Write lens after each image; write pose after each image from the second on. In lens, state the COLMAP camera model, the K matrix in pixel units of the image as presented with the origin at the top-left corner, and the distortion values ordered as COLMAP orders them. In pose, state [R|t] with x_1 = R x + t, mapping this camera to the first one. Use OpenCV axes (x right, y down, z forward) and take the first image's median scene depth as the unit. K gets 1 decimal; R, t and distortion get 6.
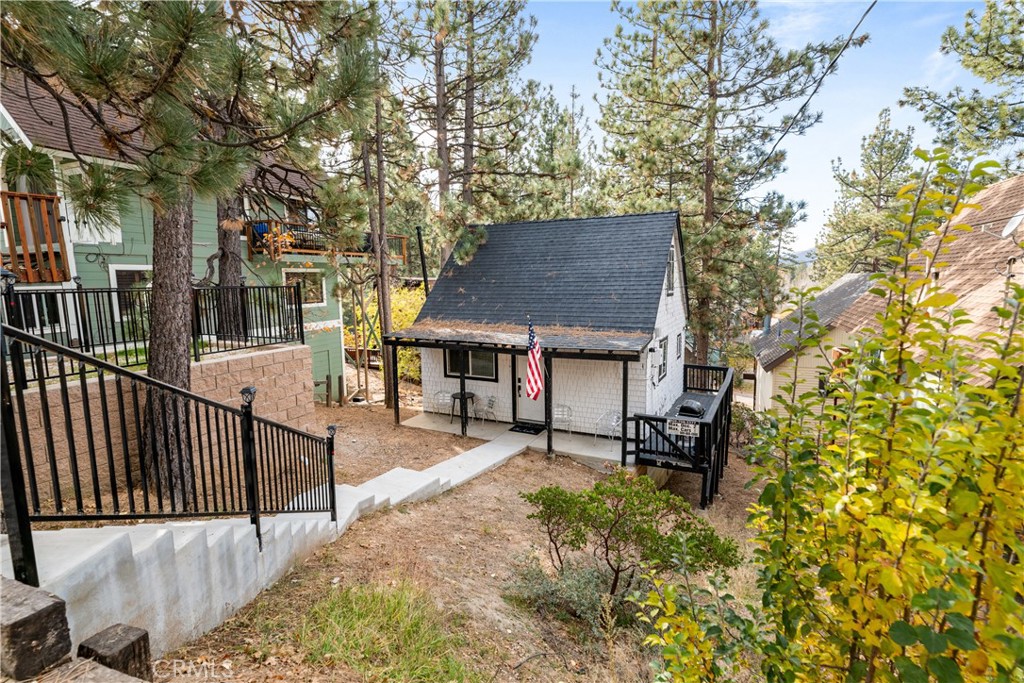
lens RADIAL K [[500.8, 0, 512.0], [0, 500.8, 341.5], [0, 0, 1]] dist [-0.002787, -0.001379]
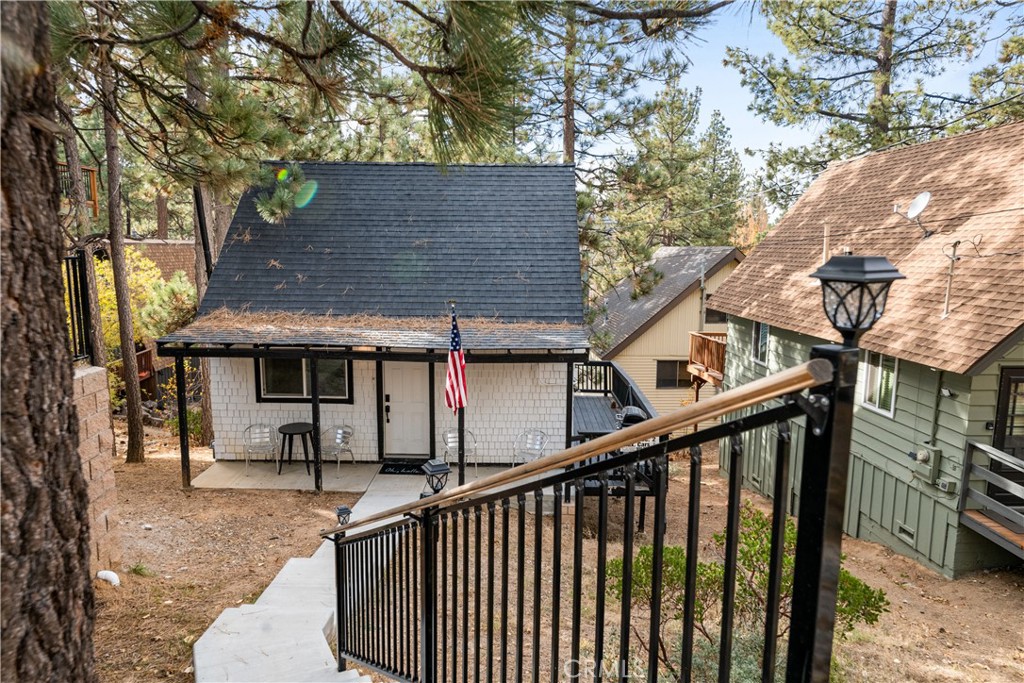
lens RADIAL K [[678.1, 0, 512.0], [0, 678.1, 341.5], [0, 0, 1]] dist [0.001005, 0.000430]
pose [[0.889425, -0.041699, 0.455174, -0.249123], [0.033497, 0.999099, 0.026075, -0.017440], [-0.455851, -0.007945, 0.890020, 0.103620]]
